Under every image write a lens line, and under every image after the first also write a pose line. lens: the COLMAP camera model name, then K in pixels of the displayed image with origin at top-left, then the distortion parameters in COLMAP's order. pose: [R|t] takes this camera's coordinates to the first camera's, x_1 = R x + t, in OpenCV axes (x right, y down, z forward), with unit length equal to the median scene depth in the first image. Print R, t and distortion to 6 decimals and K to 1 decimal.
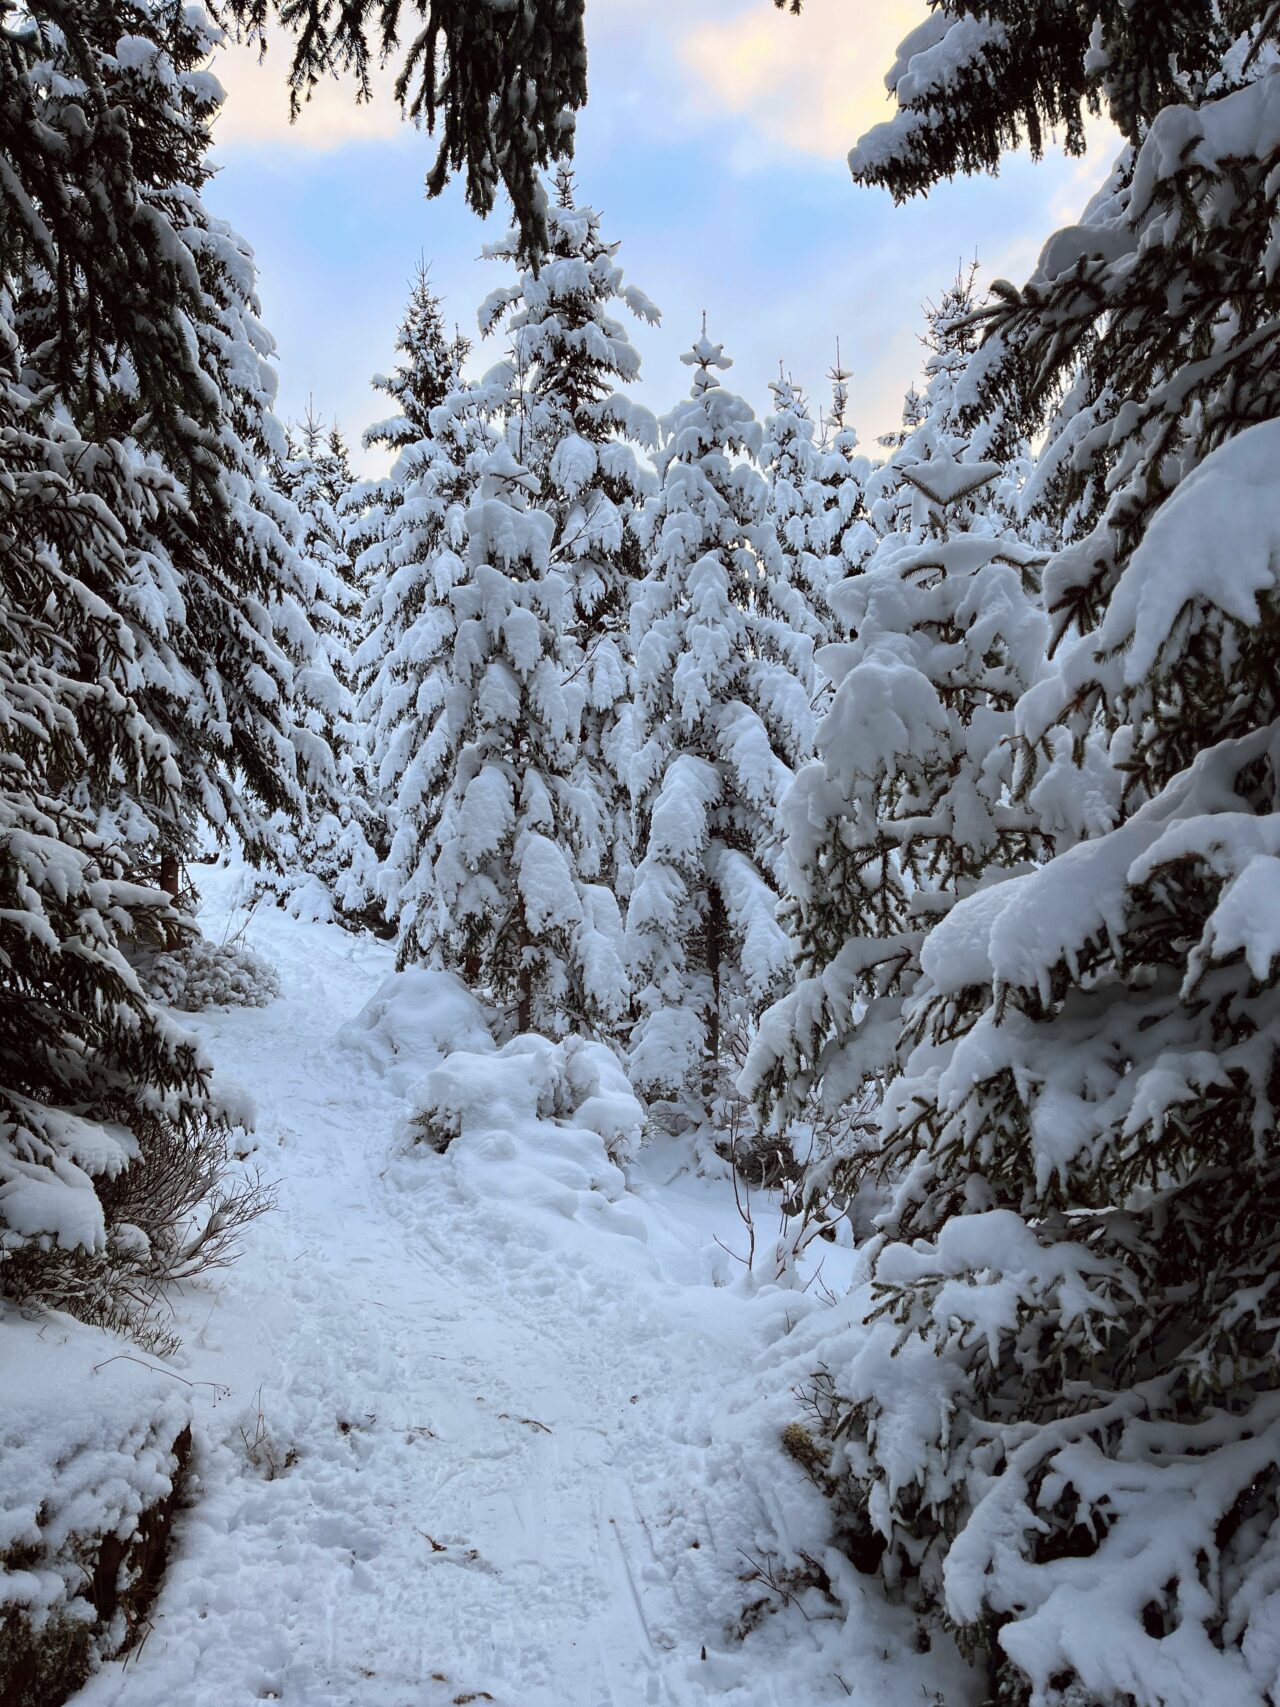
lens RADIAL K [[1284.8, 0, 640.0], [0, 1284.8, 853.5], [0, 0, 1]] dist [0.036581, 0.001643]
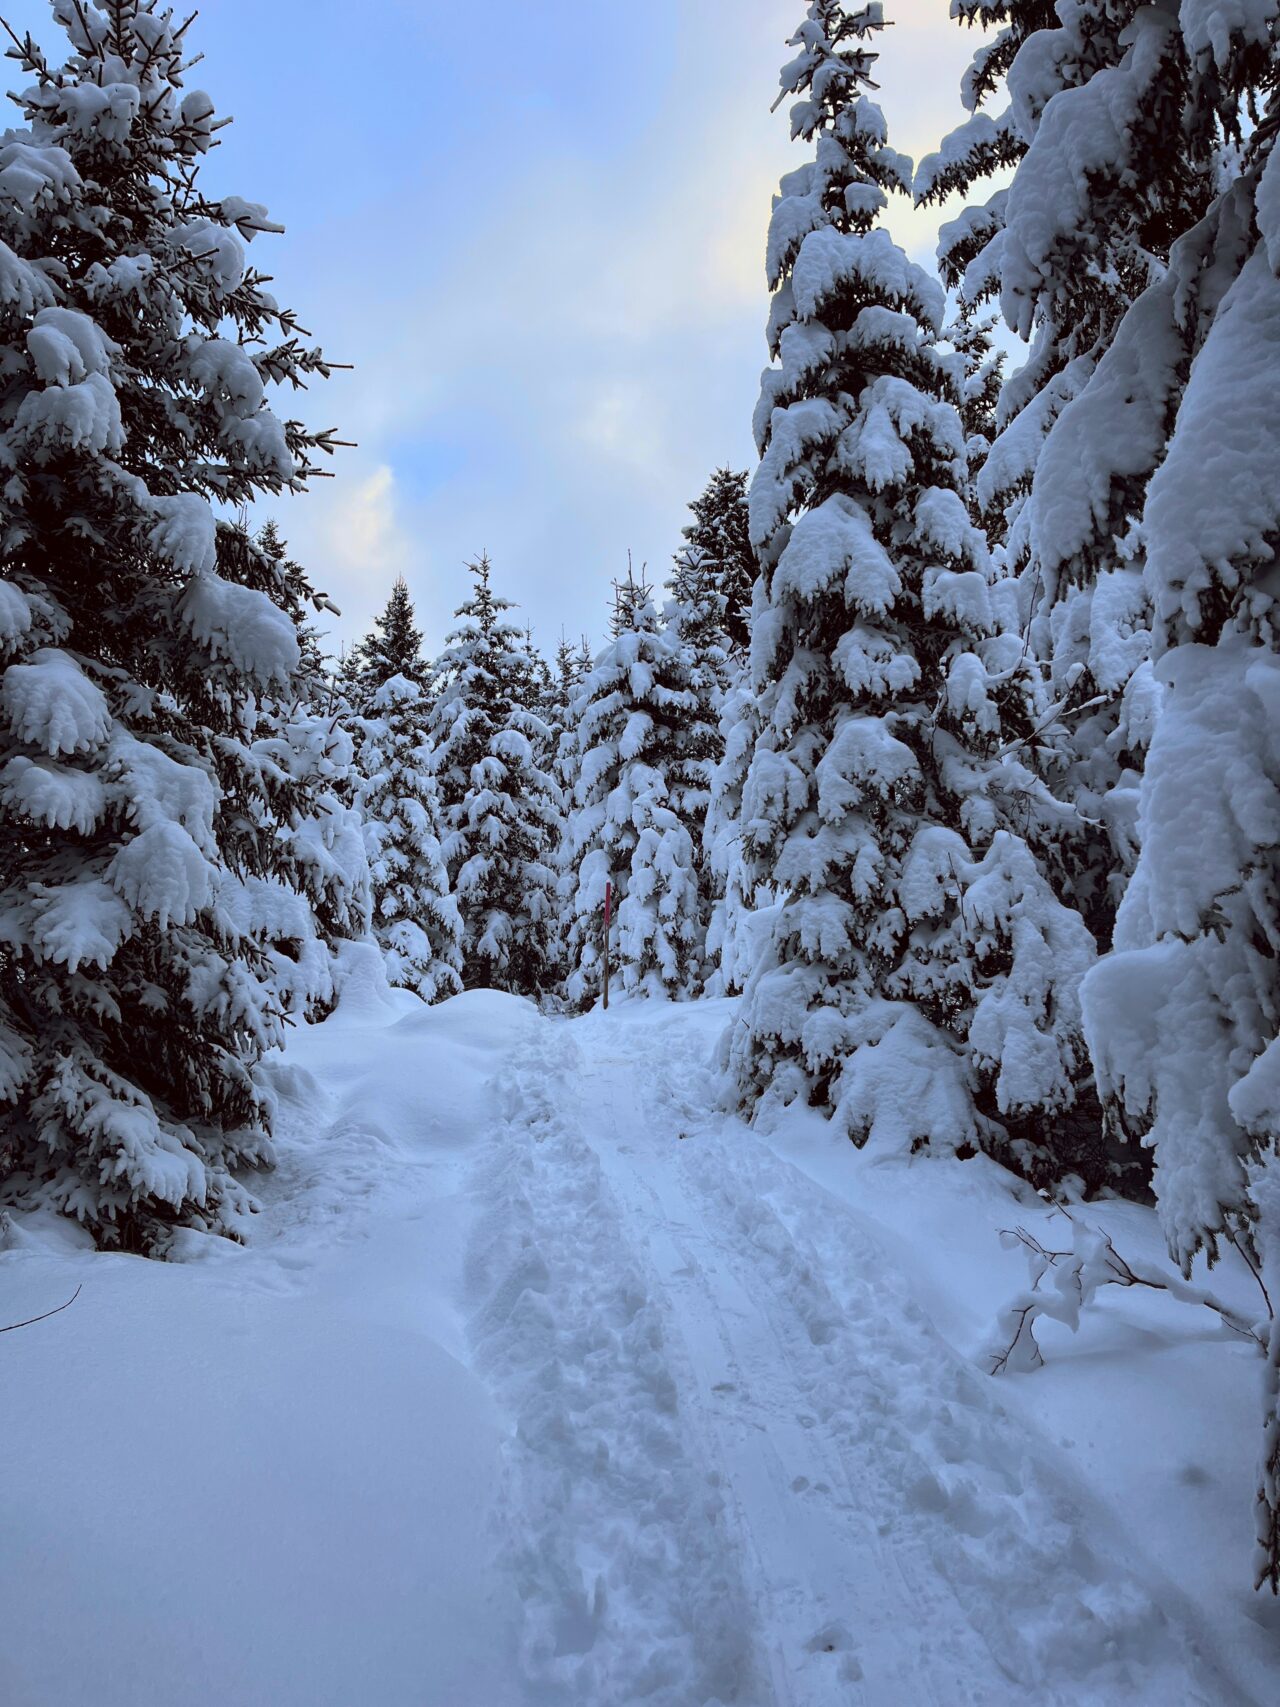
lens RADIAL K [[1284.8, 0, 640.0], [0, 1284.8, 853.5], [0, 0, 1]] dist [0.036581, 0.001643]
pose [[0.849361, -0.138469, -0.509326, -0.134257], [0.085448, 0.988318, -0.126197, 0.013852], [0.520850, 0.063665, 0.851271, 0.671176]]
